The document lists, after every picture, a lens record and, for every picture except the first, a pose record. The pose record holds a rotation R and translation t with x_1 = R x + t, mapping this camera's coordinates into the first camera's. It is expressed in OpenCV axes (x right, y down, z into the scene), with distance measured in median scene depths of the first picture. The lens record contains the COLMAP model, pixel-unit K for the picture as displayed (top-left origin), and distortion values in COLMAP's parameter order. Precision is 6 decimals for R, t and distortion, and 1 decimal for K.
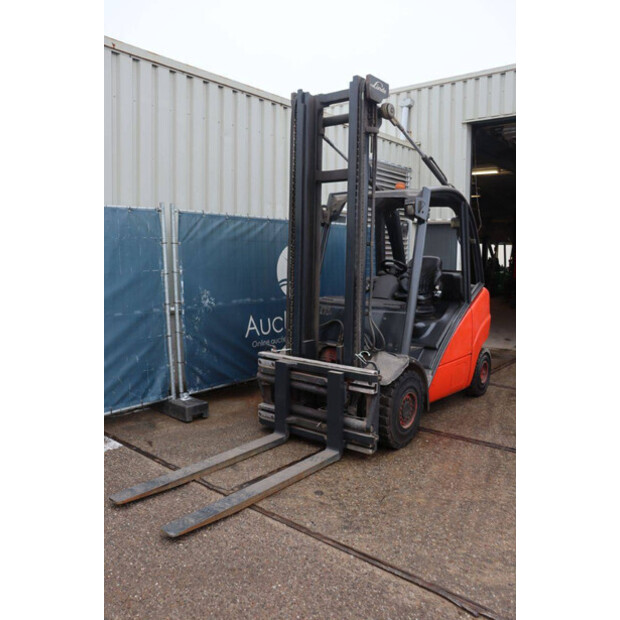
lens RADIAL K [[507.5, 0, 310.7], [0, 507.5, 309.6], [0, 0, 1]] dist [-0.120180, -0.000496]
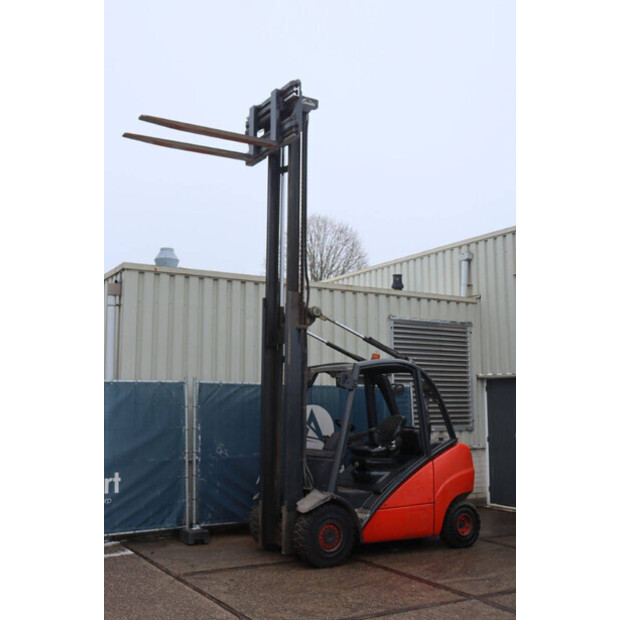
lens RADIAL K [[708.4, 0, 310.0], [0, 708.4, 310.0], [0, 0, 1]] dist [-0.009950, 0.024516]
pose [[0.942537, -0.055196, -0.329510, 0.667172], [-0.026492, 0.970806, -0.238398, 0.060689], [0.333049, 0.233429, 0.913559, -0.697252]]
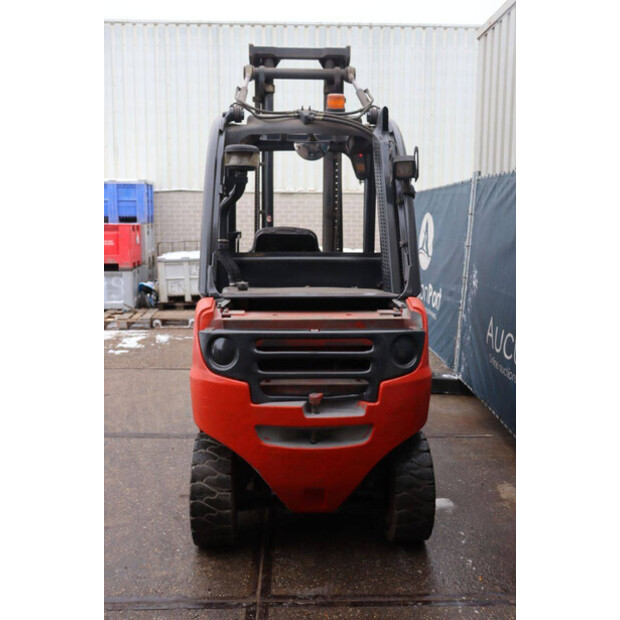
lens RADIAL K [[625.7, 0, 308.3], [0, 625.7, 311.0], [0, 0, 1]] dist [-0.128285, 0.229215]
pose [[-0.754152, 0.079923, -0.651818, 0.739767], [-0.089088, 0.970939, 0.222128, -0.189382], [0.650629, 0.225588, -0.725115, 1.709526]]
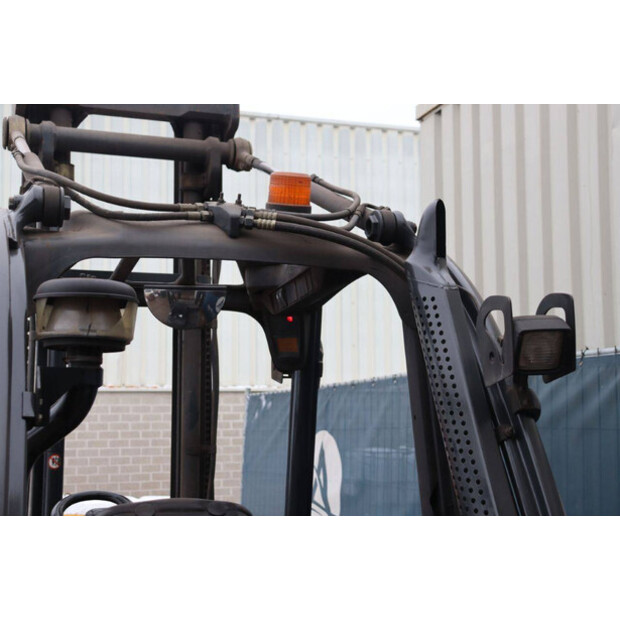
lens RADIAL K [[1007.1, 0, 310.0], [0, 1007.1, 310.0], [0, 0, 1]] dist [0.155432, 0.046339]
pose [[-0.532230, -0.104854, -0.840081, 0.623482], [-0.093421, 0.993515, -0.064818, -0.179347], [0.841430, 0.043983, -0.538574, 1.414933]]
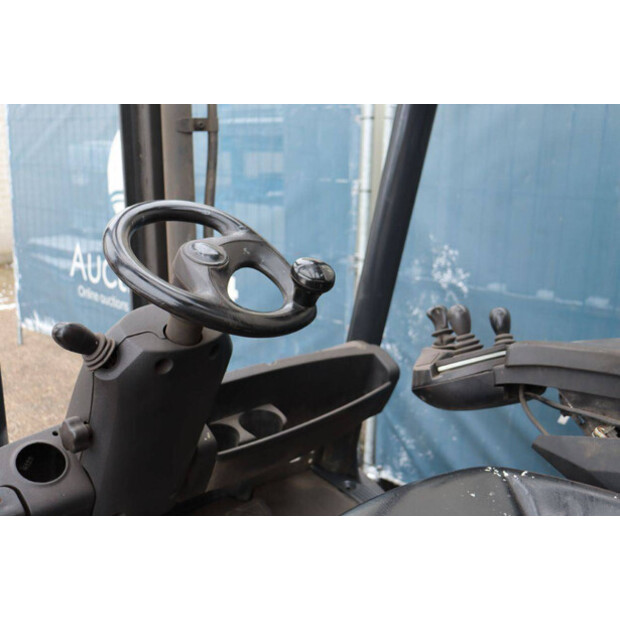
lens RADIAL K [[722.2, 0, 309.9], [0, 722.2, 301.9], [0, 0, 1]] dist [-0.007372, 0.056238]
pose [[-0.109758, 0.221463, -0.968972, 0.348471], [-0.107846, 0.966453, 0.233103, -0.119770], [0.988090, 0.130085, -0.082192, 1.023534]]
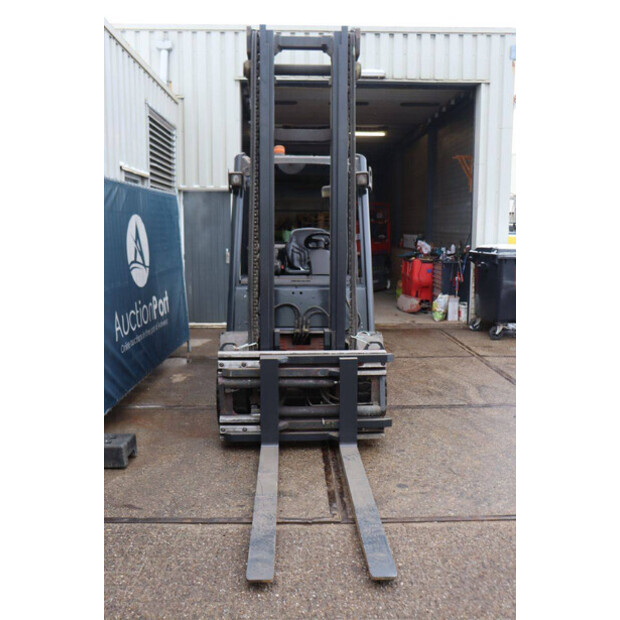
lens RADIAL K [[577.4, 0, 310.0], [0, 577.4, 310.0], [0, 0, 1]] dist [-0.090146, 0.008766]
pose [[0.752782, -0.102273, 0.650277, -0.532516], [0.077287, 0.994756, 0.066981, -0.029209], [-0.653718, -0.000165, 0.756739, 0.214541]]
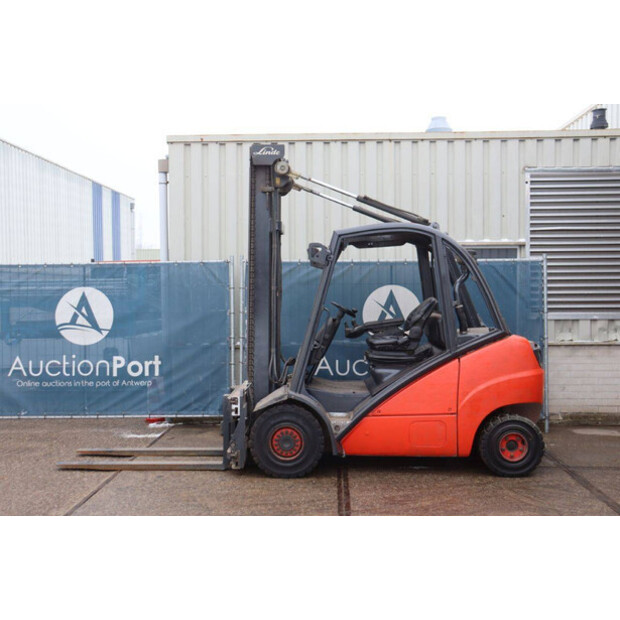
lens RADIAL K [[722.2, 0, 309.9], [0, 722.2, 301.9], [0, 0, 1]] dist [-0.007372, 0.056238]
pose [[0.613314, -0.002082, -0.789836, 1.233371], [-0.074283, 0.995412, -0.060305, -0.006272], [0.786338, 0.095658, 0.610346, 0.067909]]
